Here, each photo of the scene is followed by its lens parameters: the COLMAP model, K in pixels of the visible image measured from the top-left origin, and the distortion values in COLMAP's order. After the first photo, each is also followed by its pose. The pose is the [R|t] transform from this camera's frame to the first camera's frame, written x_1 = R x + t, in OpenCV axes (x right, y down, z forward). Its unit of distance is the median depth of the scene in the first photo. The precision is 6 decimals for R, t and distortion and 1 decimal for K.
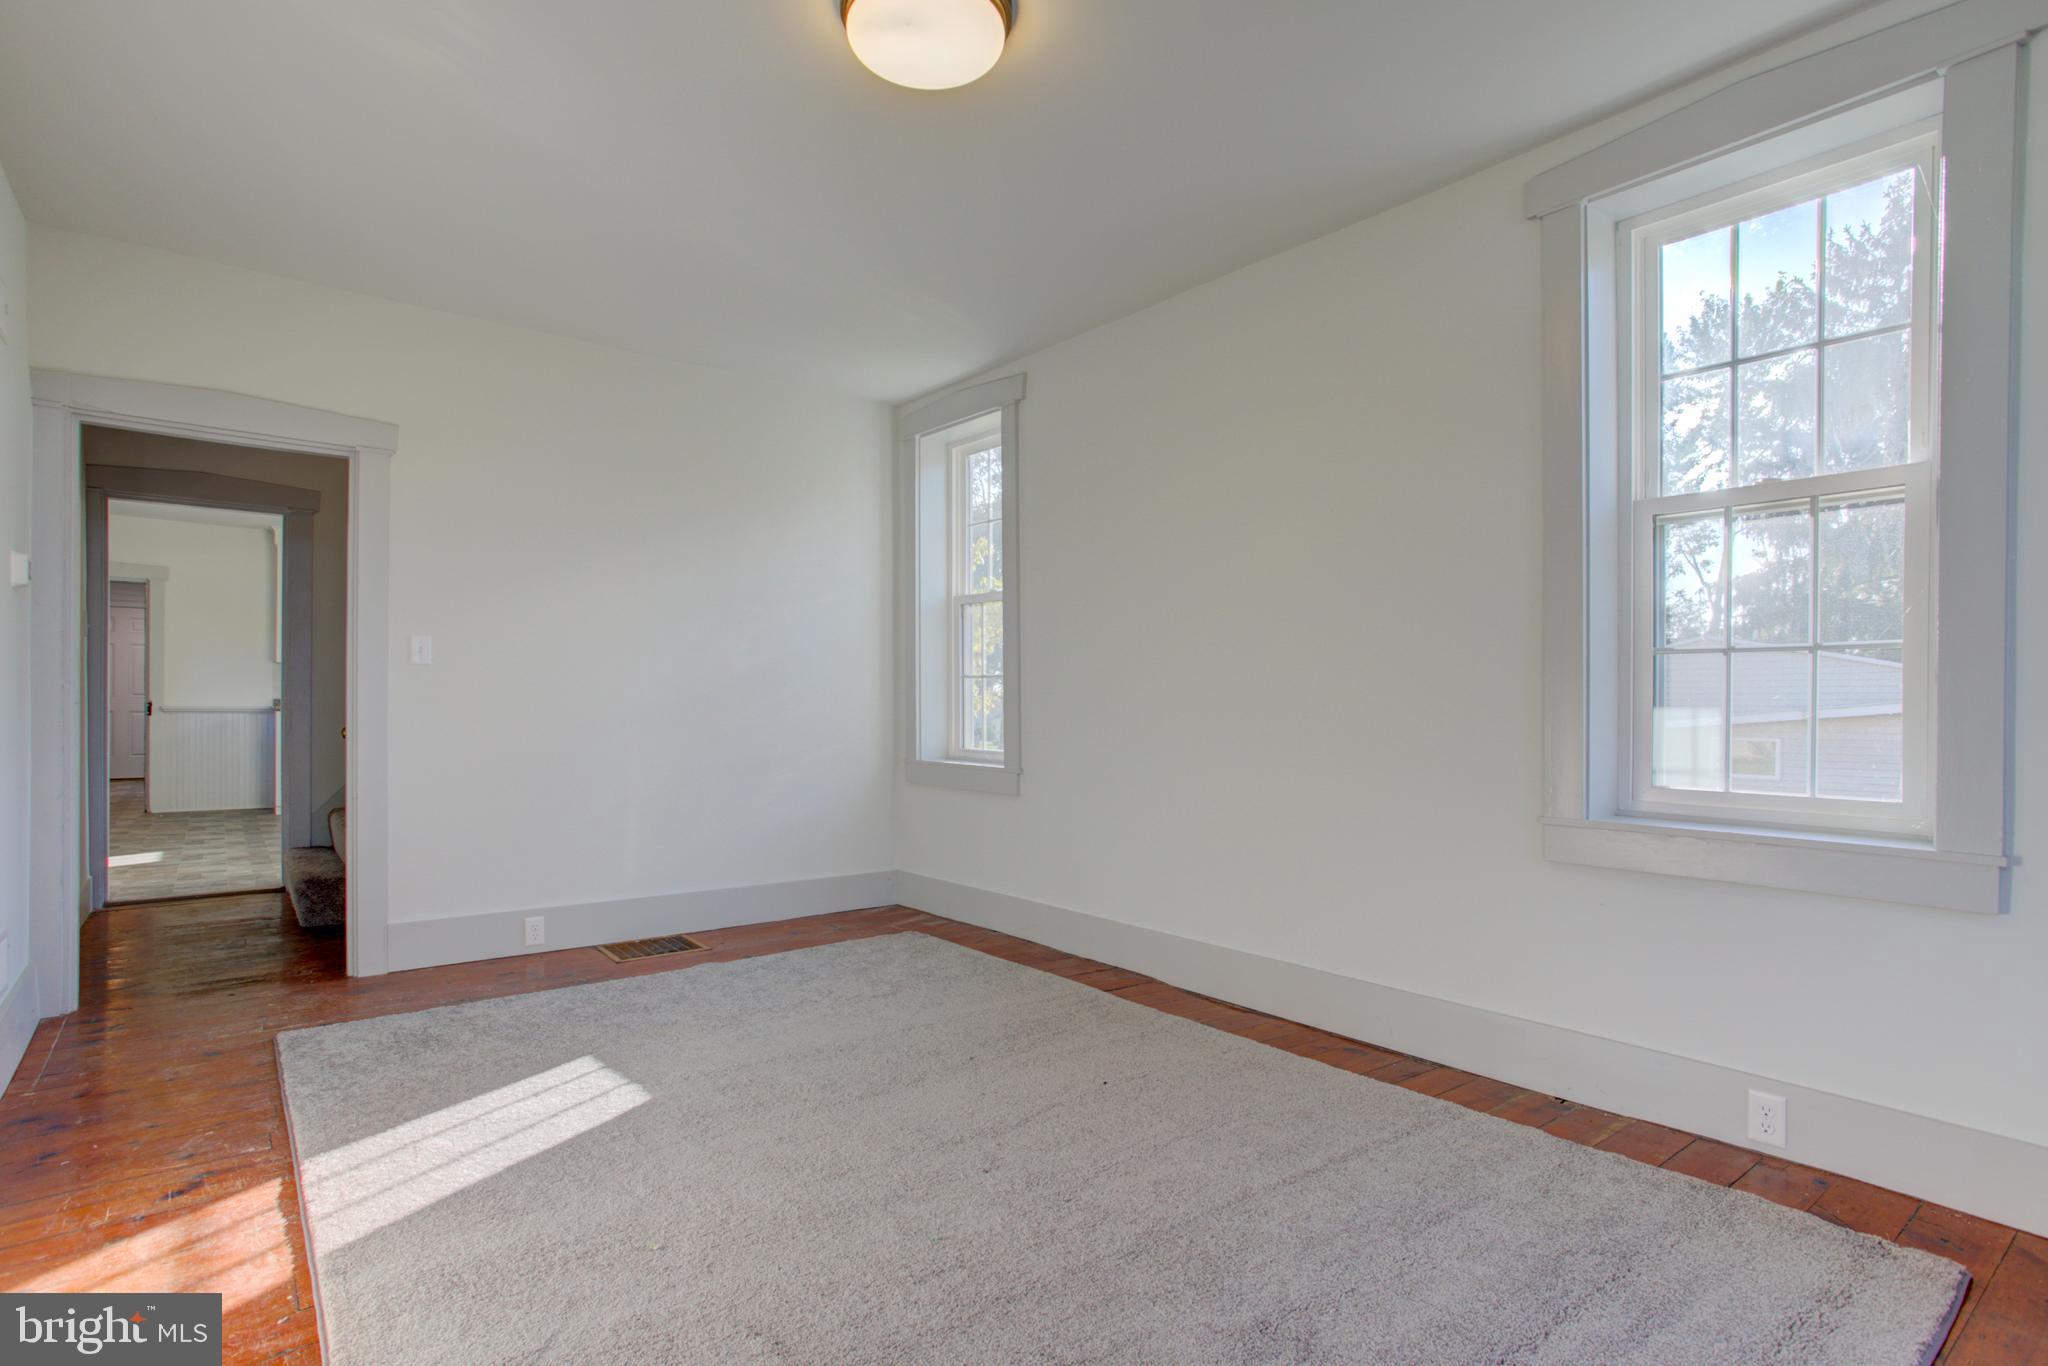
lens RADIAL K [[1006.3, 0, 1029.7], [0, 1006.3, 707.5], [0, 0, 1]] dist [-0.029651, -0.000033]
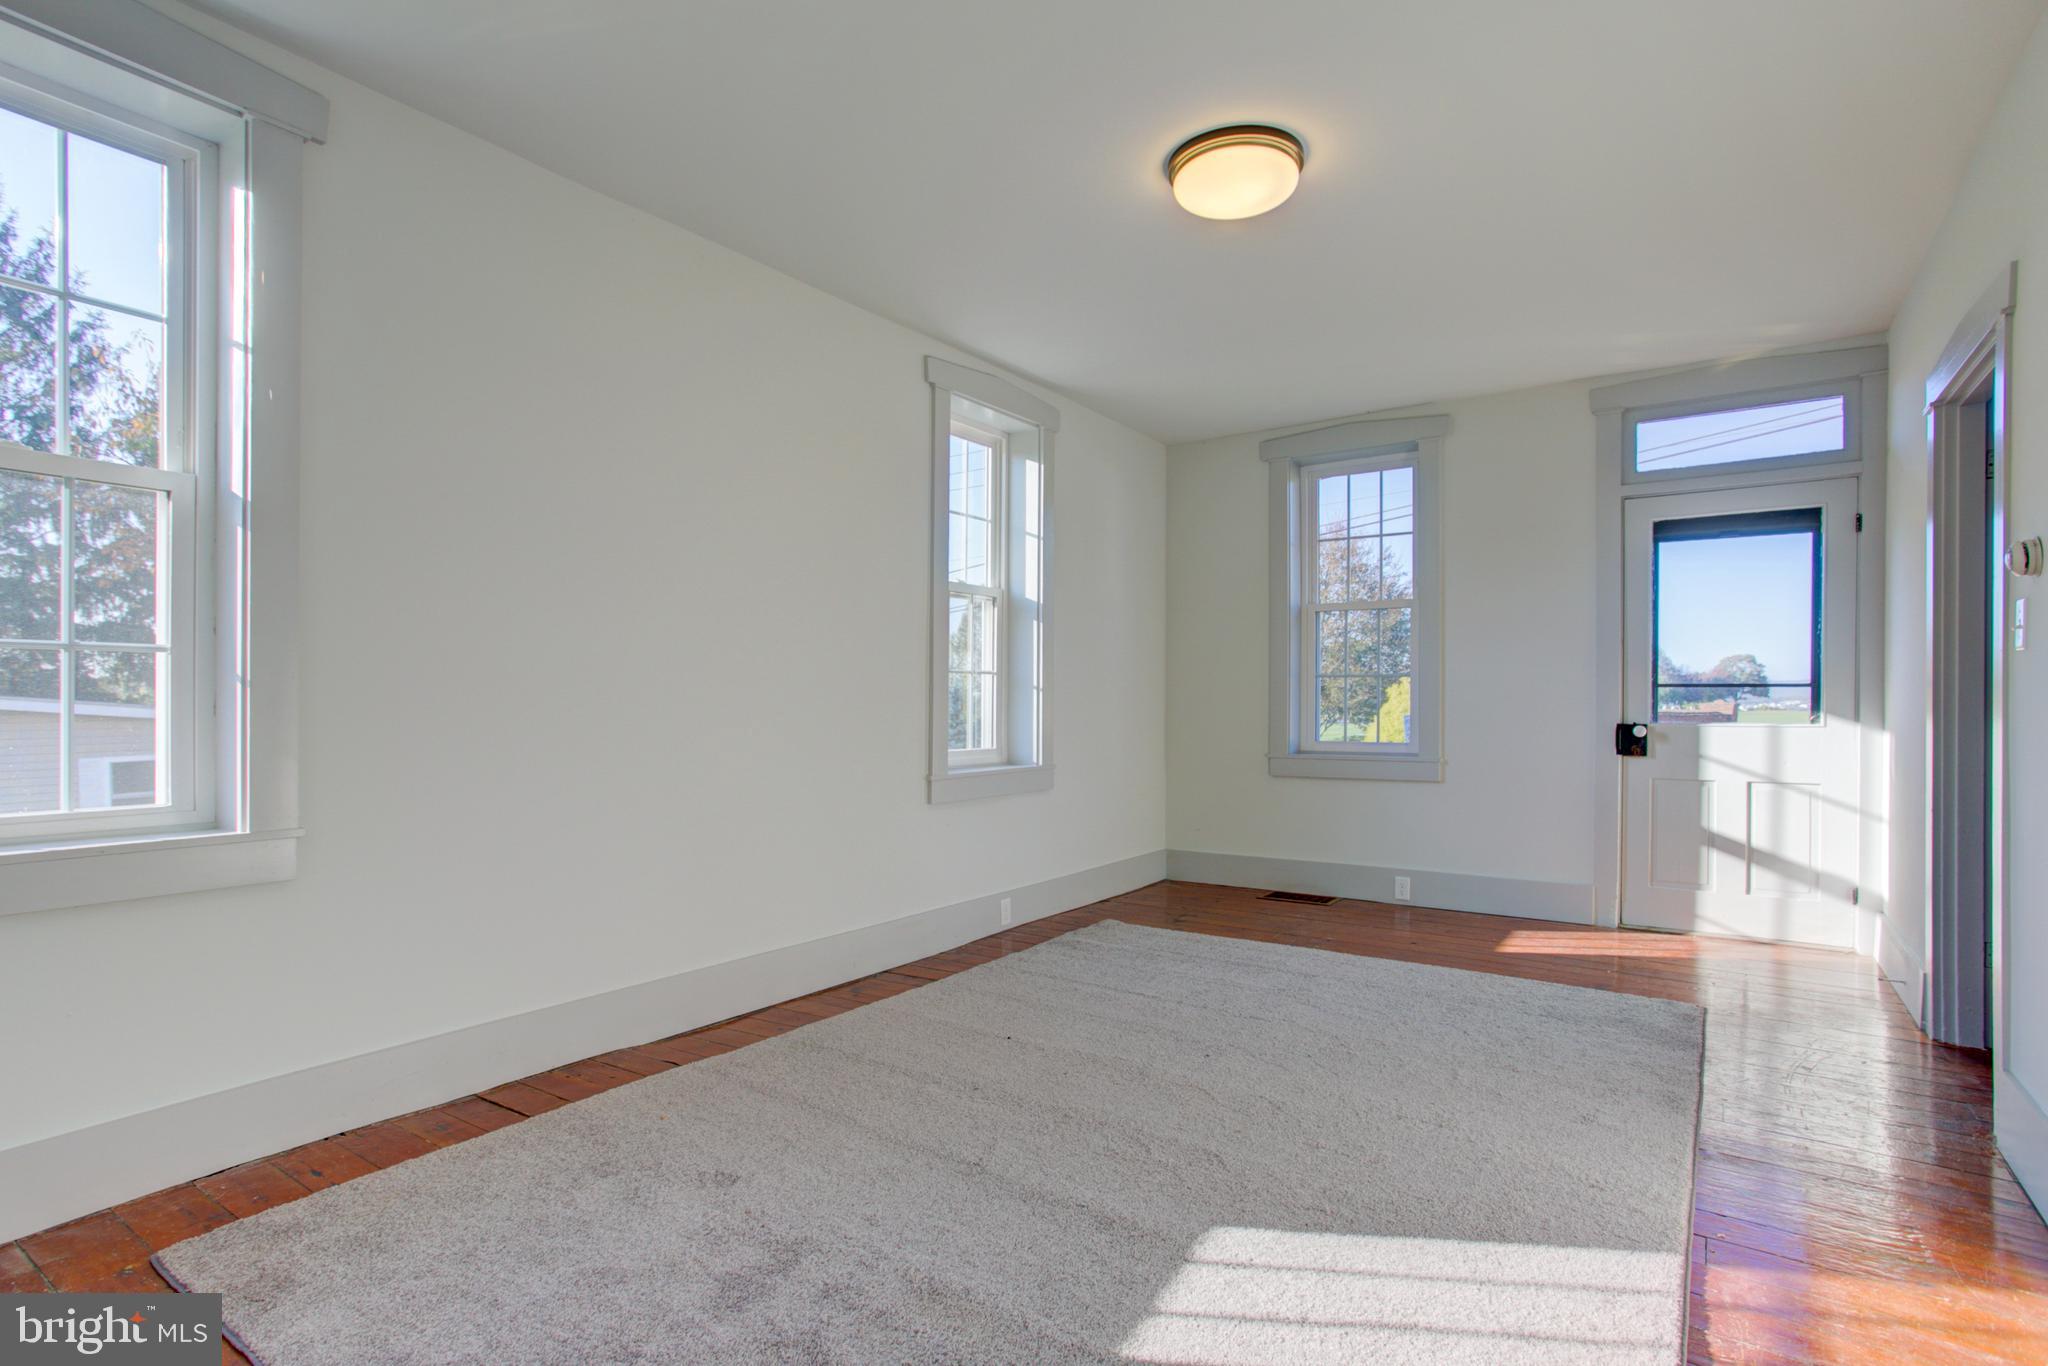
lens RADIAL K [[1019.1, 0, 1024.0], [0, 1019.1, 683.0], [0, 0, 1]] dist [0.001086, 0.000729]
pose [[-0.261876, 0.012387, 0.965022, -0.902623], [0.002515, 0.999923, -0.012152, -0.009166], [-0.965098, -0.000755, -0.261887, 1.110688]]
